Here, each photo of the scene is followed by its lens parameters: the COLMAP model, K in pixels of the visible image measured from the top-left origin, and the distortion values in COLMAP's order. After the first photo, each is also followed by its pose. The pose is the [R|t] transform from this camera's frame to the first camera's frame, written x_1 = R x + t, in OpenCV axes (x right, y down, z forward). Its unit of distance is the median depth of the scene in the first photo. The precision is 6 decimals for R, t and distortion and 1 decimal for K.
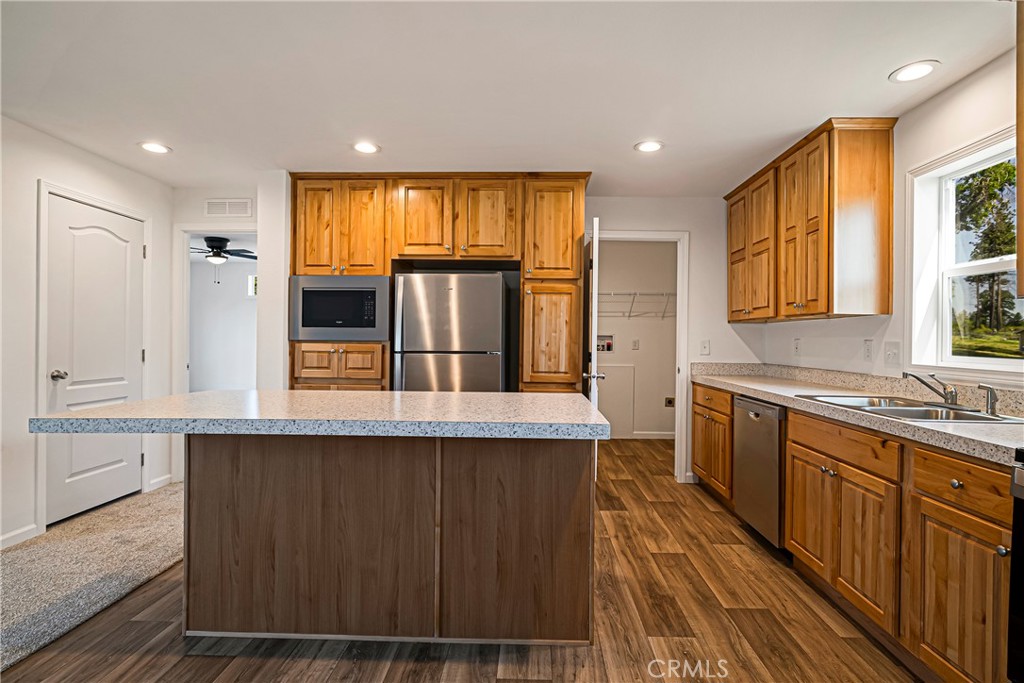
lens RADIAL K [[503.3, 0, 524.3], [0, 503.3, 340.5], [0, 0, 1]] dist [-0.011801, -0.000059]
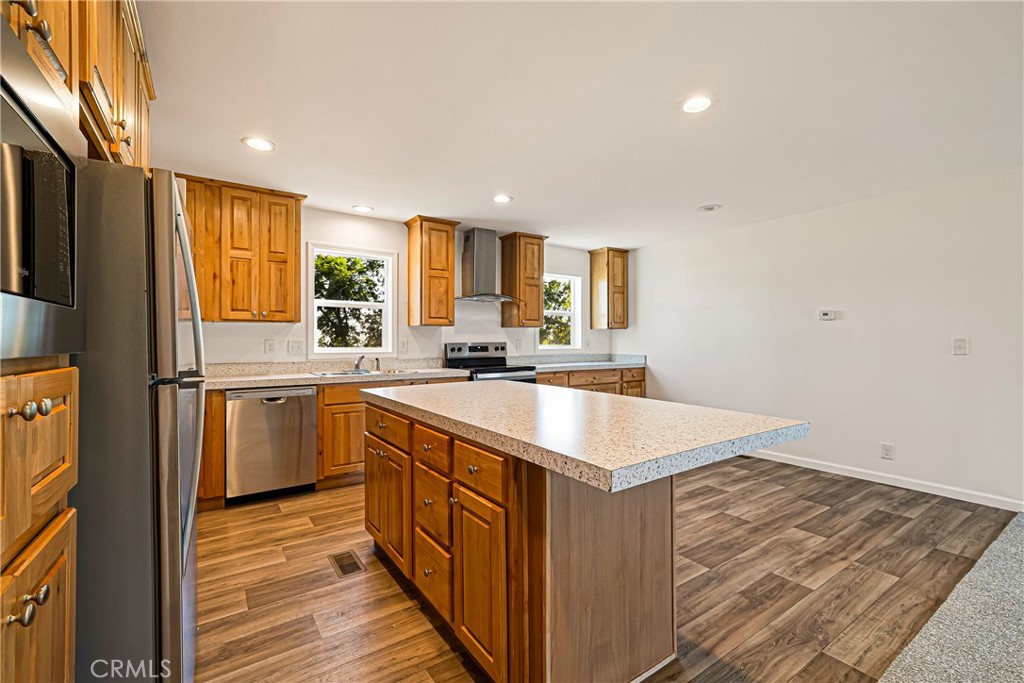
lens RADIAL K [[440.2, 0, 515.7], [0, 440.2, 340.8], [0, 0, 1]] dist [0.005021, -0.000607]
pose [[-0.587791, -0.009521, 0.808957, -0.925268], [-0.002418, 0.999947, 0.010012, -0.013767], [-0.809010, 0.003929, -0.587782, 1.361604]]
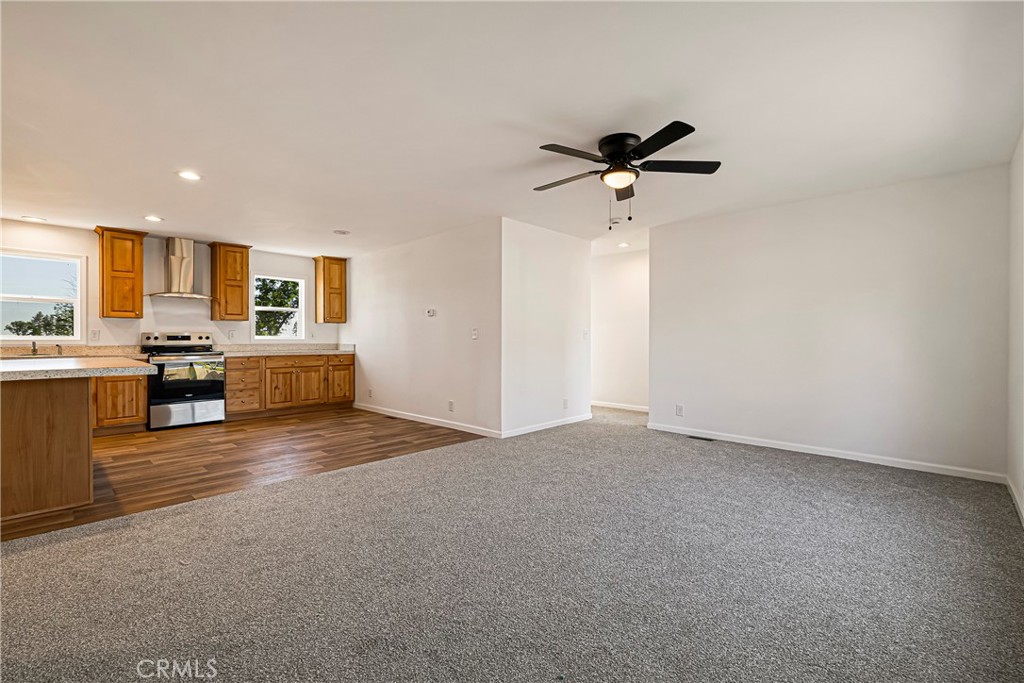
lens RADIAL K [[440.2, 0, 509.6], [0, 440.2, 340.8], [0, 0, 1]] dist [0.005021, -0.000607]
pose [[-0.735784, -0.011827, 0.677113, -2.118853], [-0.004145, 0.999907, 0.012961, 0.019066], [-0.677204, 0.006730, -0.735765, 0.891288]]
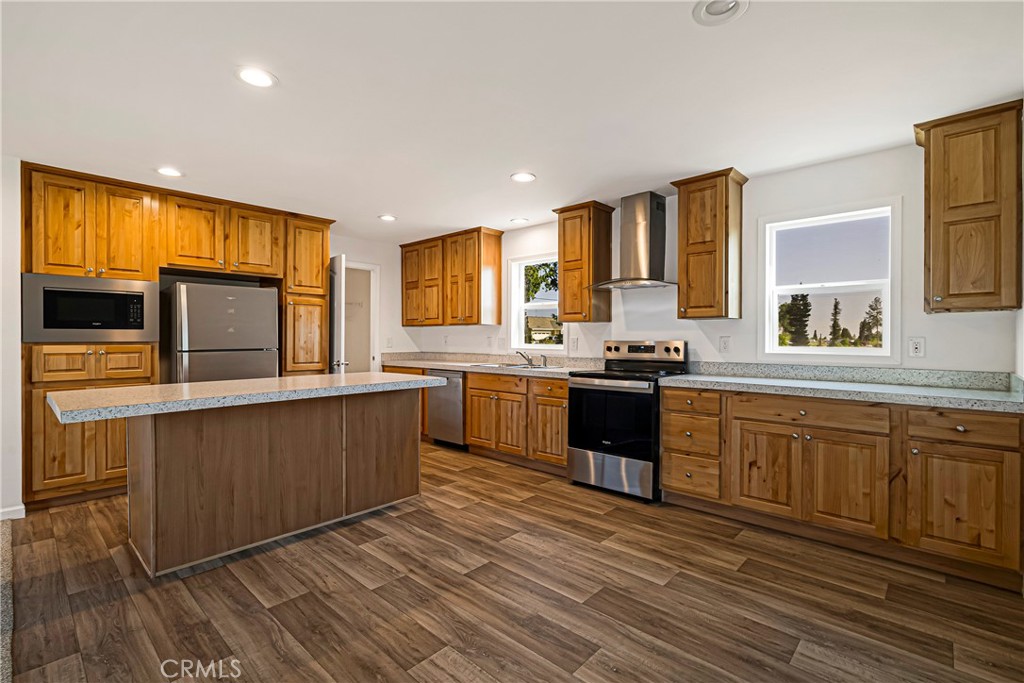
lens RADIAL K [[466.5, 0, 518.4], [0, 466.5, 340.4], [0, 0, 1]] dist [-0.001447, 0.000419]
pose [[0.657312, -0.014747, 0.753475, -0.748266], [0.008475, 0.999890, 0.012177, -0.011292], [-0.753571, -0.001619, 0.657364, -0.366930]]
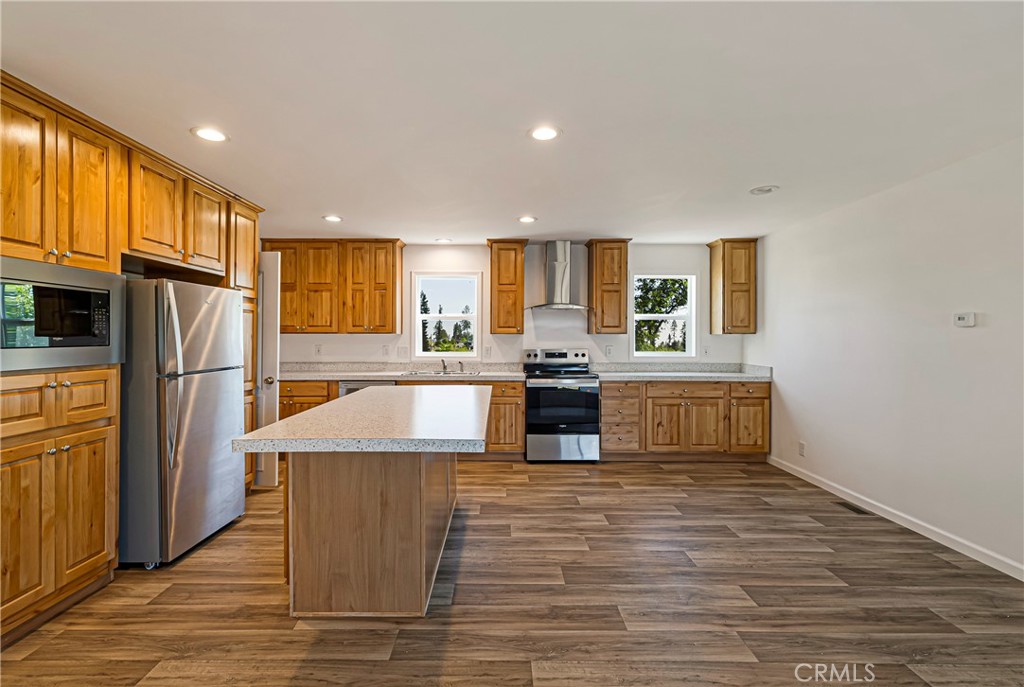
lens RADIAL K [[465.2, 0, 503.2], [0, 465.2, 337.5], [0, 0, 1]] dist [0.005364, 0.000352]
pose [[-0.023554, -0.011006, 0.999662, -1.400630], [0.000708, 0.999939, 0.011026, -0.063878], [-0.999722, 0.000968, -0.023545, 0.655655]]
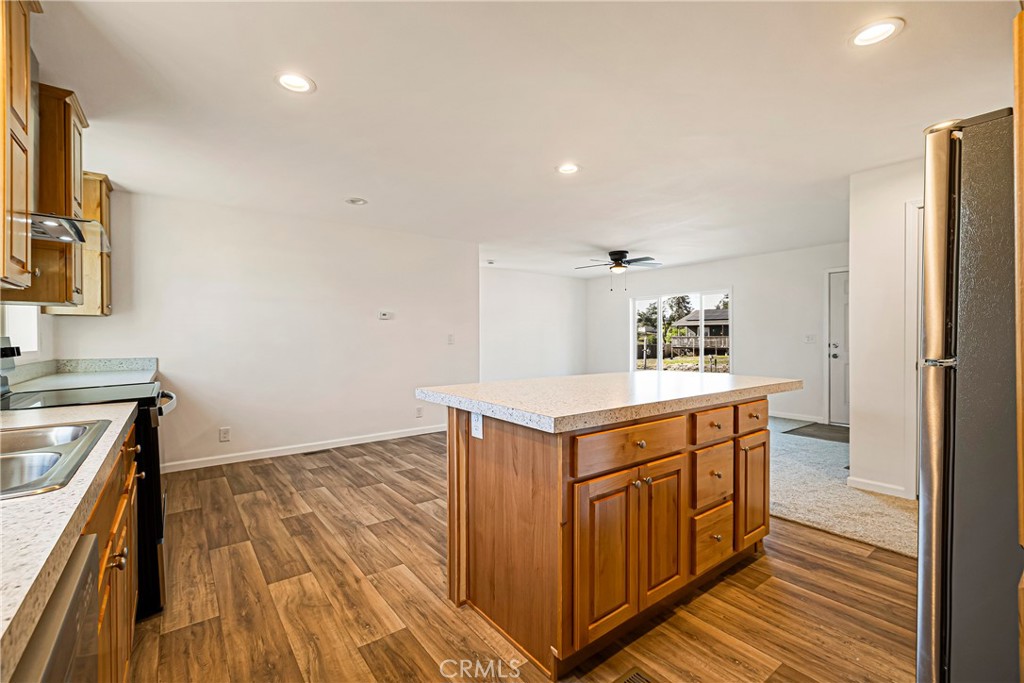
lens RADIAL K [[440.2, 0, 511.3], [0, 440.2, 341.3], [0, 0, 1]] dist [0.005021, -0.000607]
pose [[-0.783554, -0.001788, -0.621322, 0.501475], [-0.004573, 0.999985, 0.002888, 0.015333], [0.621307, 0.005104, -0.783550, 1.447366]]
